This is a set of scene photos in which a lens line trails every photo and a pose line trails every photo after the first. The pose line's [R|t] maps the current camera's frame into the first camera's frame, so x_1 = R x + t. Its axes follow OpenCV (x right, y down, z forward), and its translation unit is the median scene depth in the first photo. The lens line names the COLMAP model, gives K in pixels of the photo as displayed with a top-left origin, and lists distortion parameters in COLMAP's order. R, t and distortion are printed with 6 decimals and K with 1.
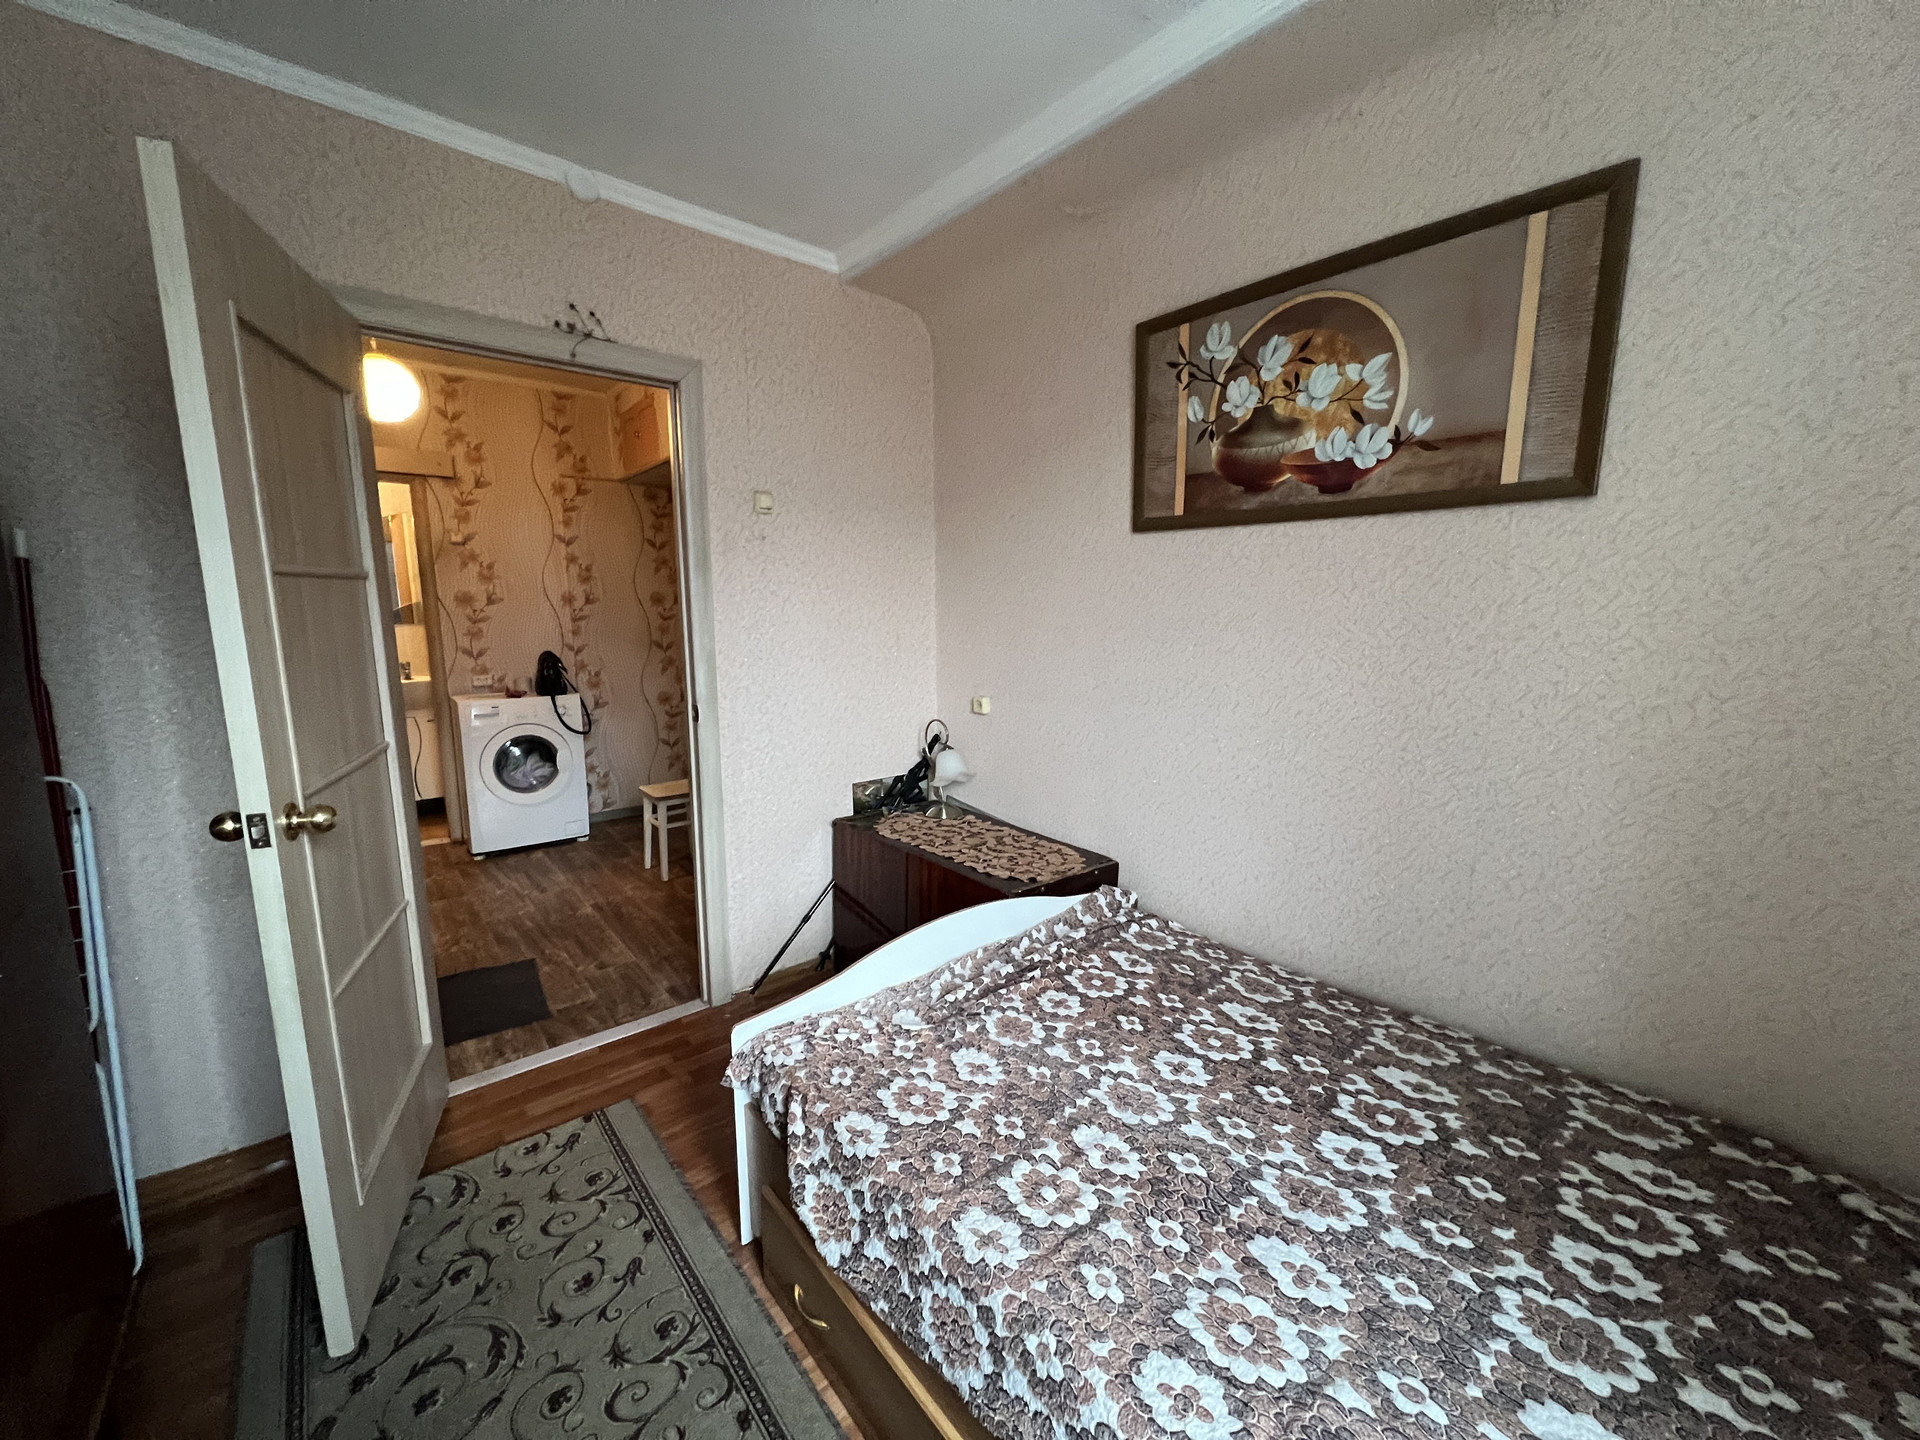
lens RADIAL K [[766.5, 0, 960.0], [0, 766.5, 727.4], [0, 0, 1]] dist [-0.002918, 0.000033]
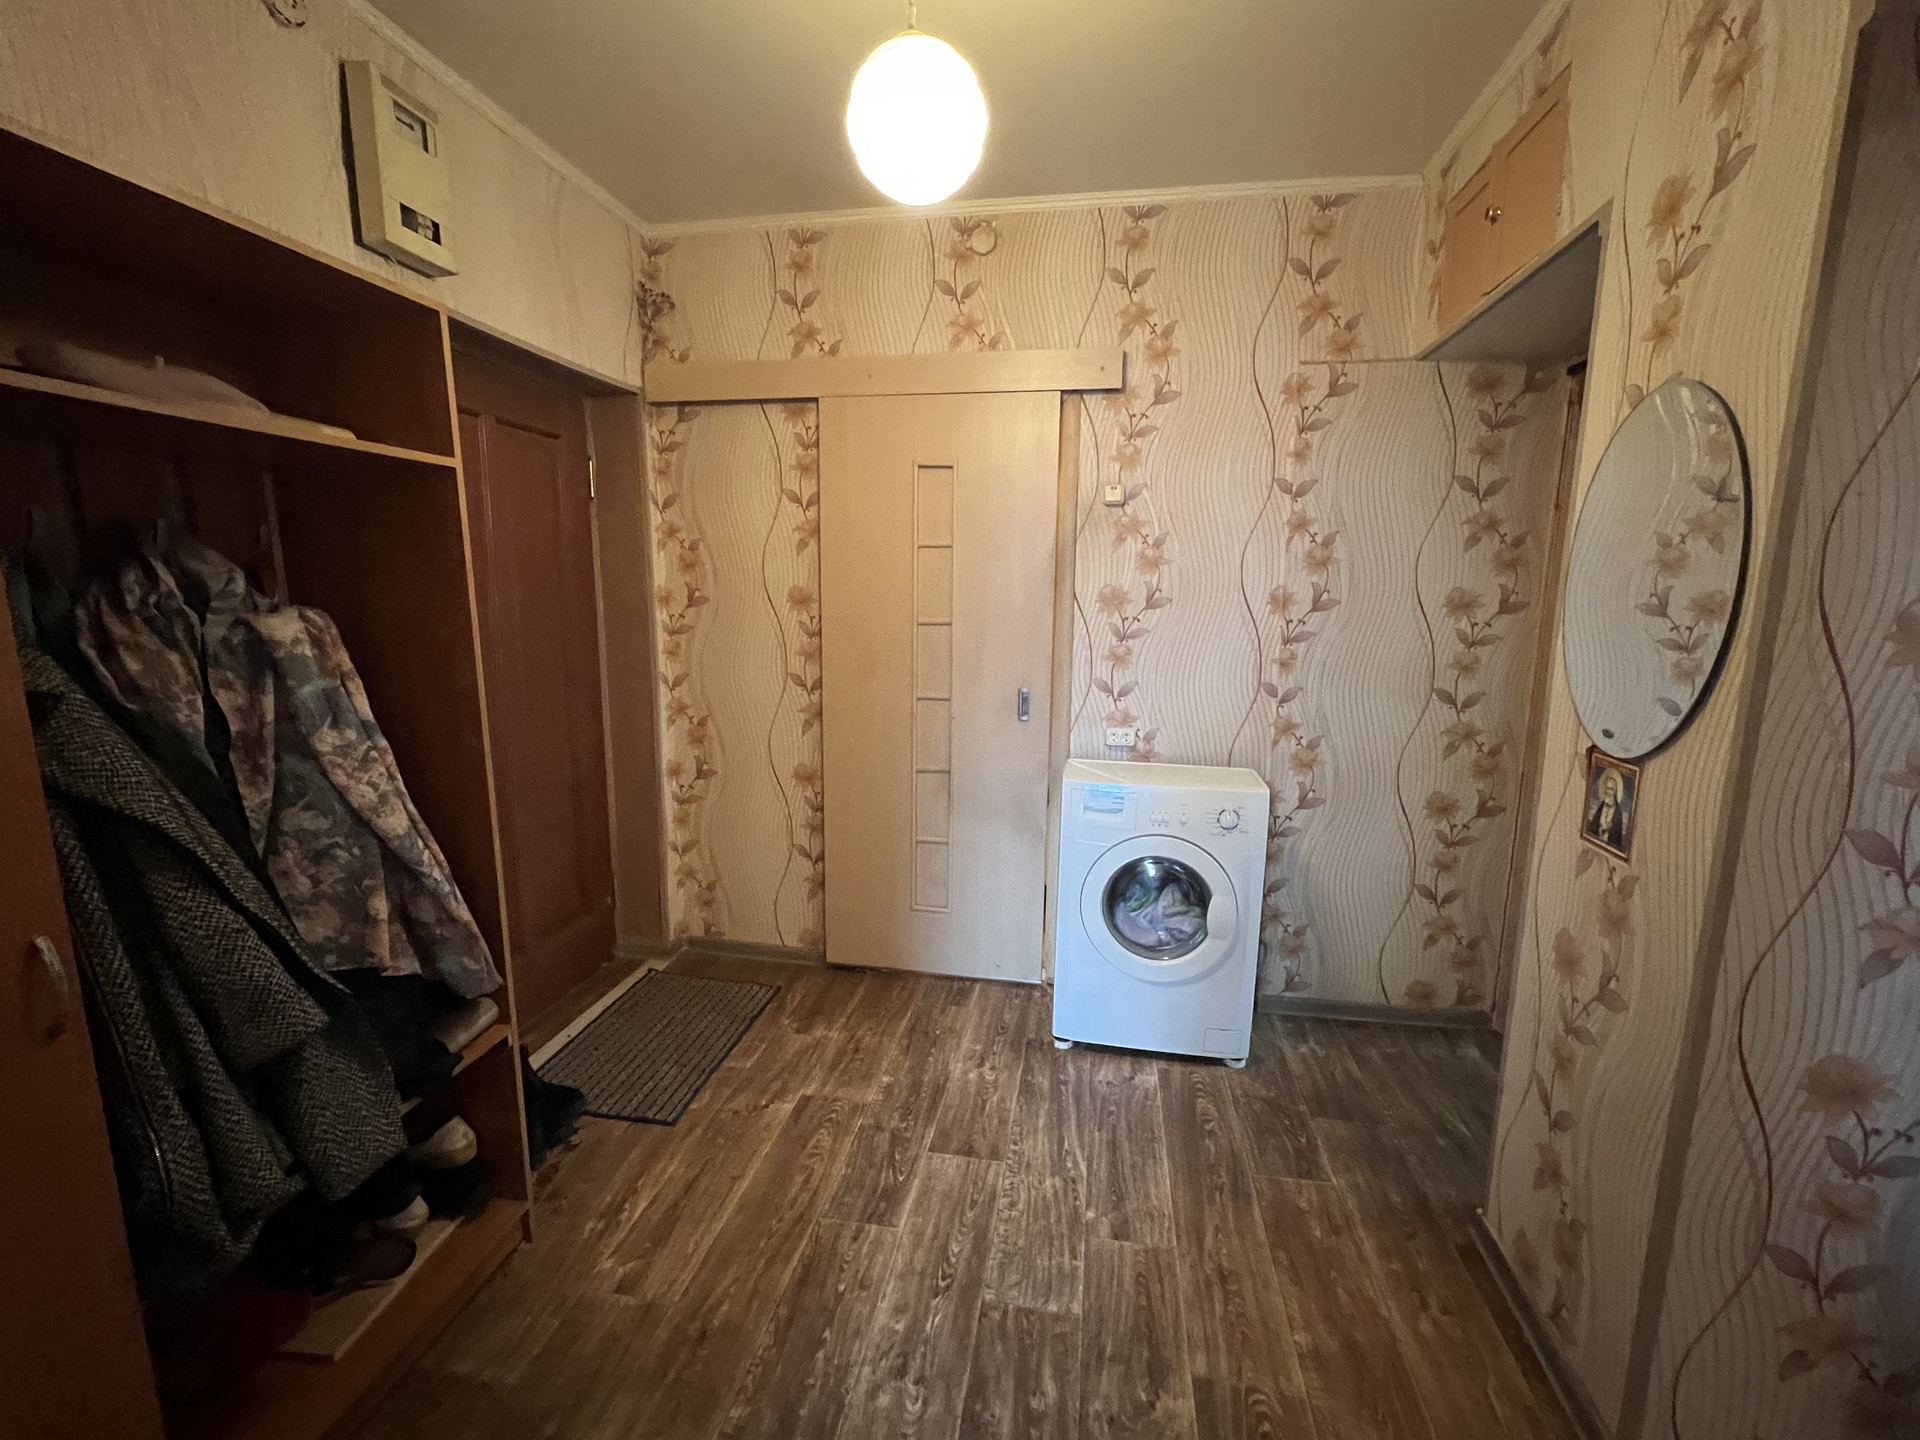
lens RADIAL K [[819.8, 0, 961.9], [0, 819.8, 728.6], [0, 0, 1]] dist [-0.000111, 0.000154]
pose [[0.651948, 0.133872, -0.746353, -0.232002], [-0.131514, 0.989337, 0.062577, -0.091192], [0.746772, 0.057358, 0.662602, 0.489274]]
